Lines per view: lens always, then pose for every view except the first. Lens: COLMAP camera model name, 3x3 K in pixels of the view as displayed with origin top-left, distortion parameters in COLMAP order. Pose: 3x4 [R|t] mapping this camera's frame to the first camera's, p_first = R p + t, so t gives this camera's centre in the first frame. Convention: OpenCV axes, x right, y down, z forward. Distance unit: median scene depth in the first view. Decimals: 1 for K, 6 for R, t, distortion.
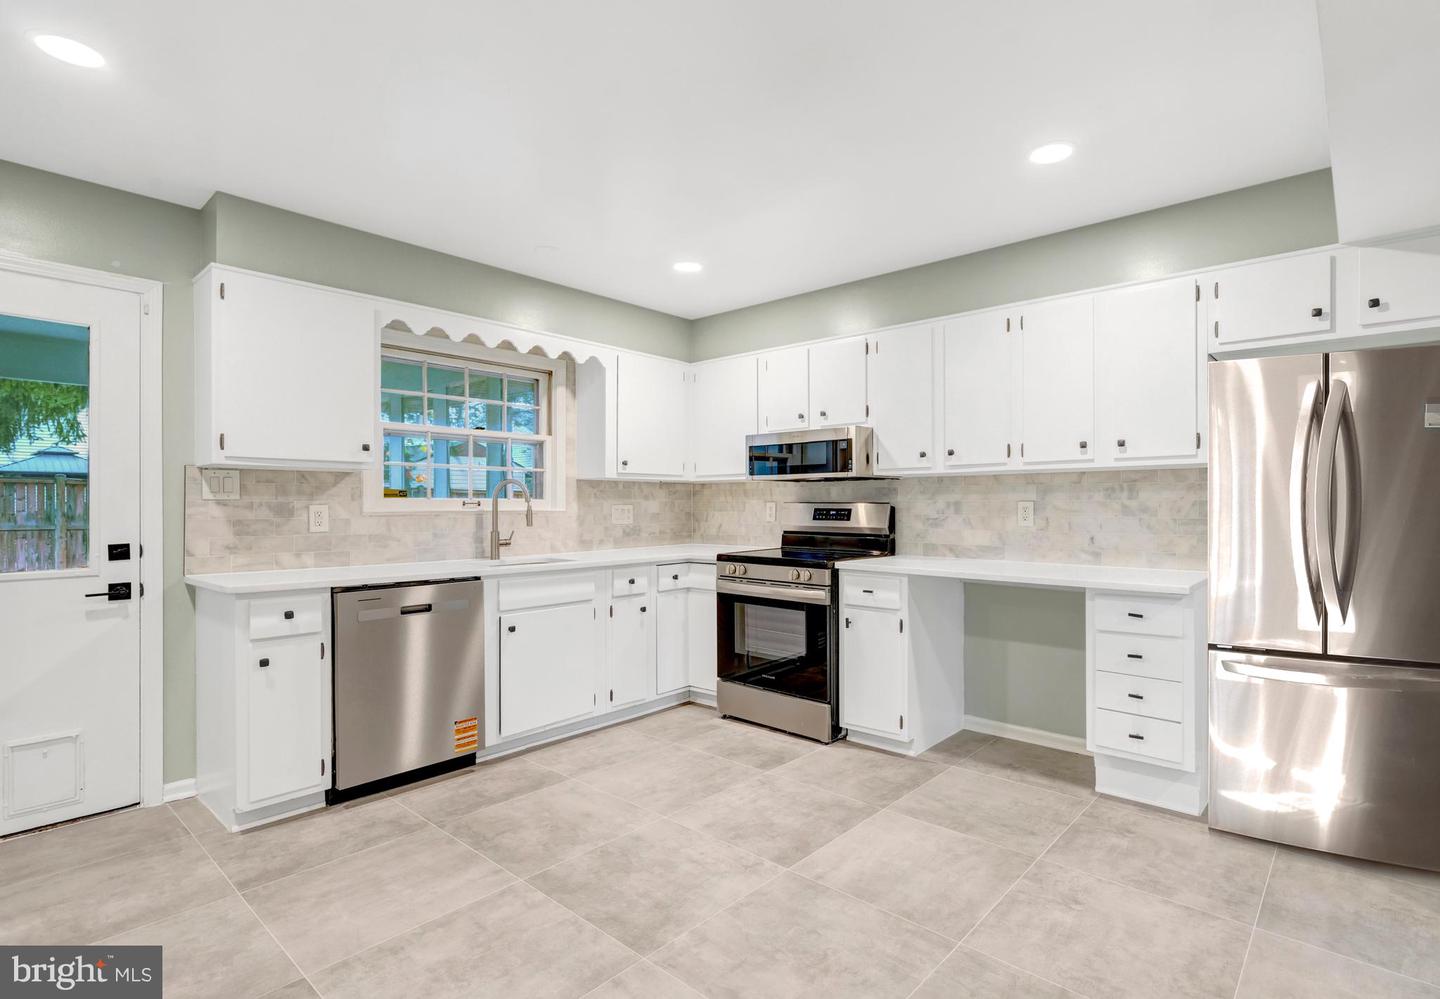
lens RADIAL K [[712.5, 0, 770.5], [0, 712.5, 505.8], [0, 0, 1]] dist [-0.002057, 0.000710]
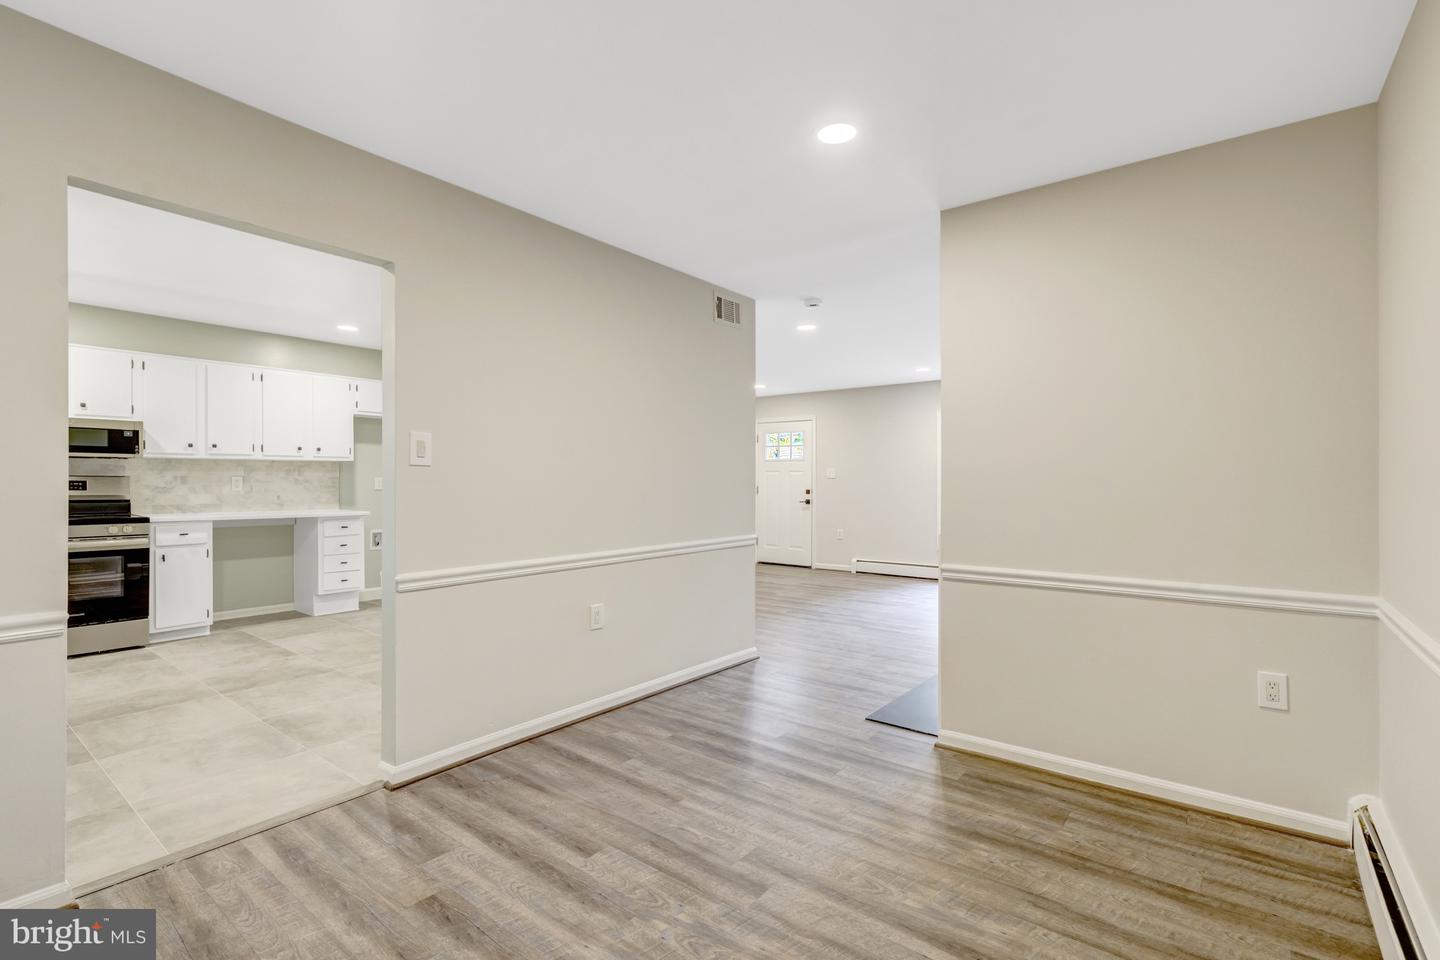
lens RADIAL K [[667.7, 0, 719.1], [0, 667.7, 478.2], [0, 0, 1]] dist [-0.002234, 0.001009]
pose [[-0.034633, 0.003089, 0.999395, -1.338796], [-0.001635, 0.999994, -0.003147, 0.001641], [-0.999399, -0.001743, -0.034627, -0.101587]]
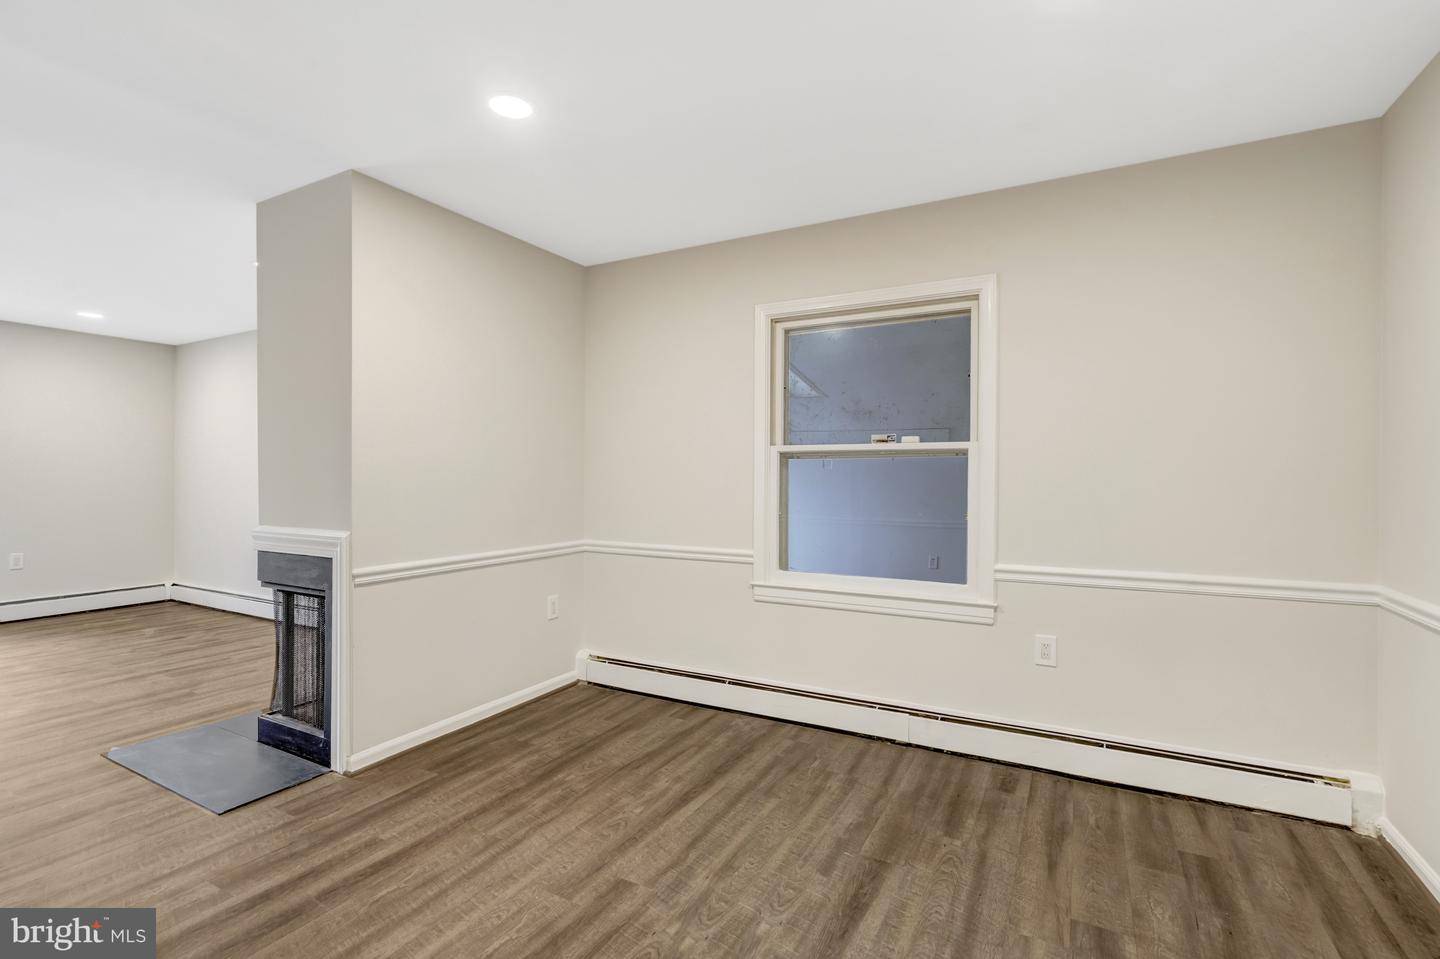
lens RADIAL K [[667.7, 0, 719.1], [0, 667.7, 477.7], [0, 0, 1]] dist [-0.002234, 0.001009]
pose [[-0.980326, -0.004256, -0.197339, -0.725348], [-0.005575, 0.999966, 0.006130, -0.003196], [0.197307, 0.007110, -0.980316, 0.429992]]
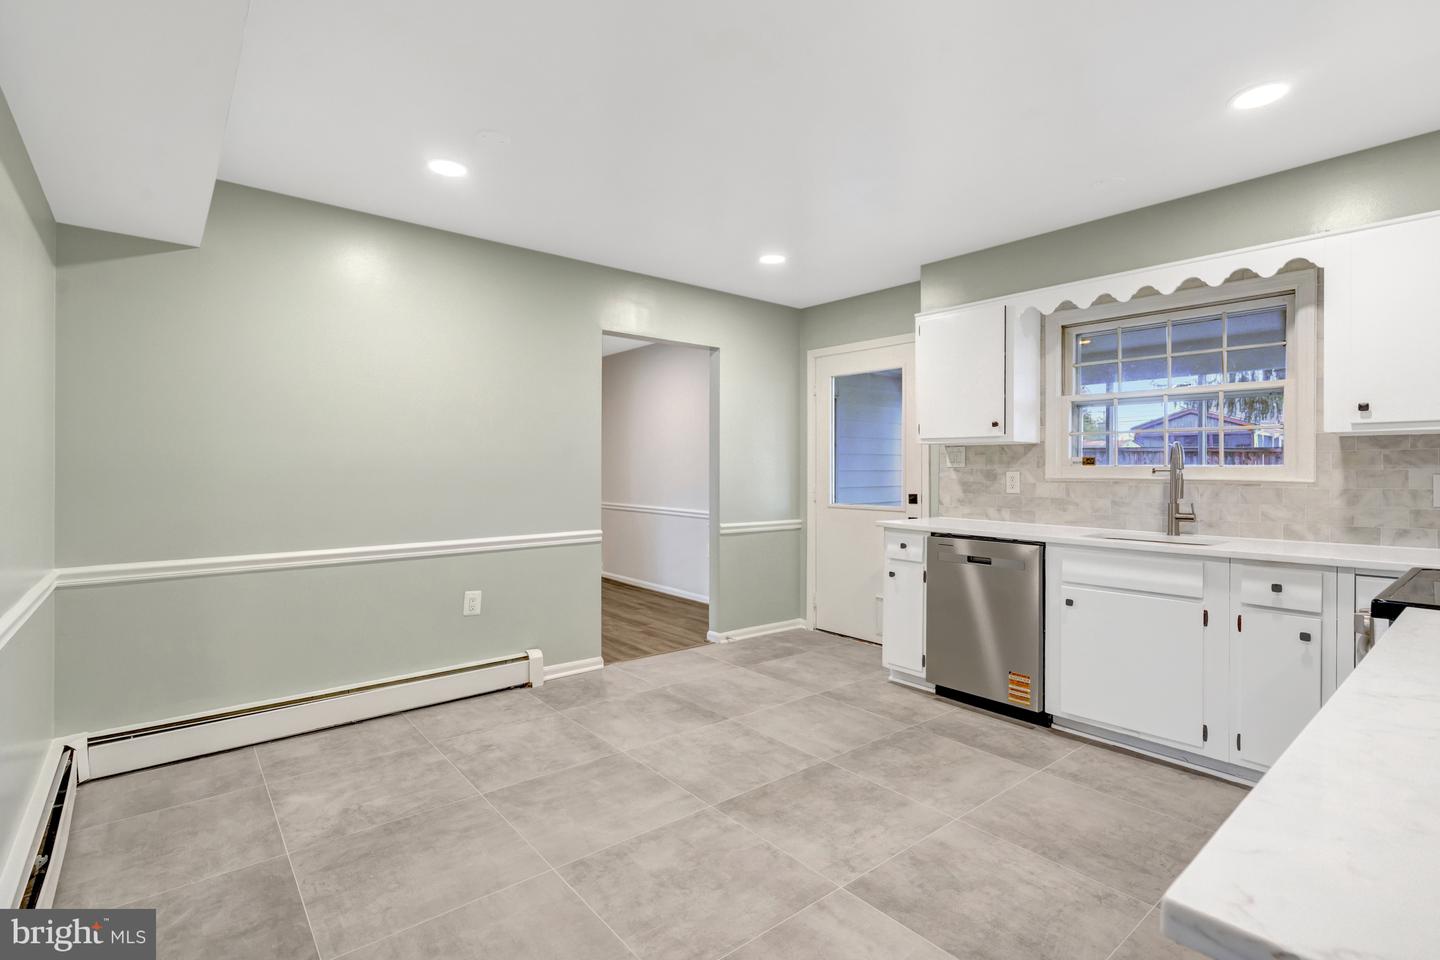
lens RADIAL K [[678.1, 0, 717.7], [0, 678.1, 468.4], [0, 0, 1]] dist [-0.005672, 0.000436]
pose [[-0.182923, -0.000998, -0.983127, 0.596709], [-0.006738, 0.999977, 0.000239, -0.002985], [0.983104, 0.006668, -0.182926, 0.684820]]
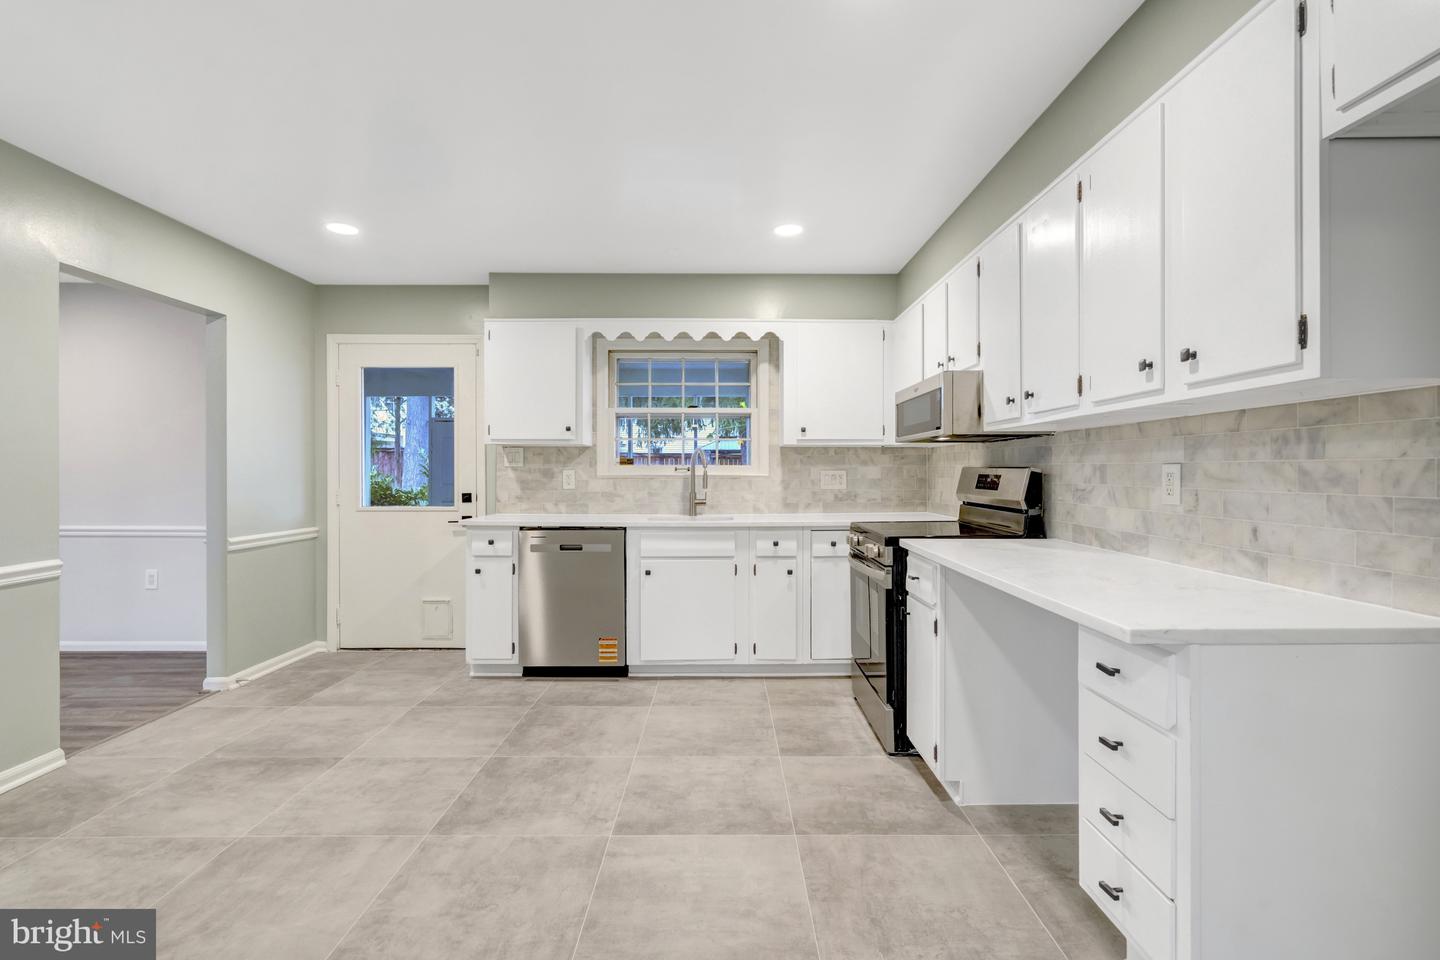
lens RADIAL K [[669.8, 0, 726.4], [0, 669.8, 473.7], [0, 0, 1]] dist [-0.003388, 0.001501]
pose [[0.648673, 0.003509, -0.761059, 0.574130], [-0.001920, 0.999994, 0.002974, 0.001401], [0.761064, -0.000468, 0.648676, 0.354442]]
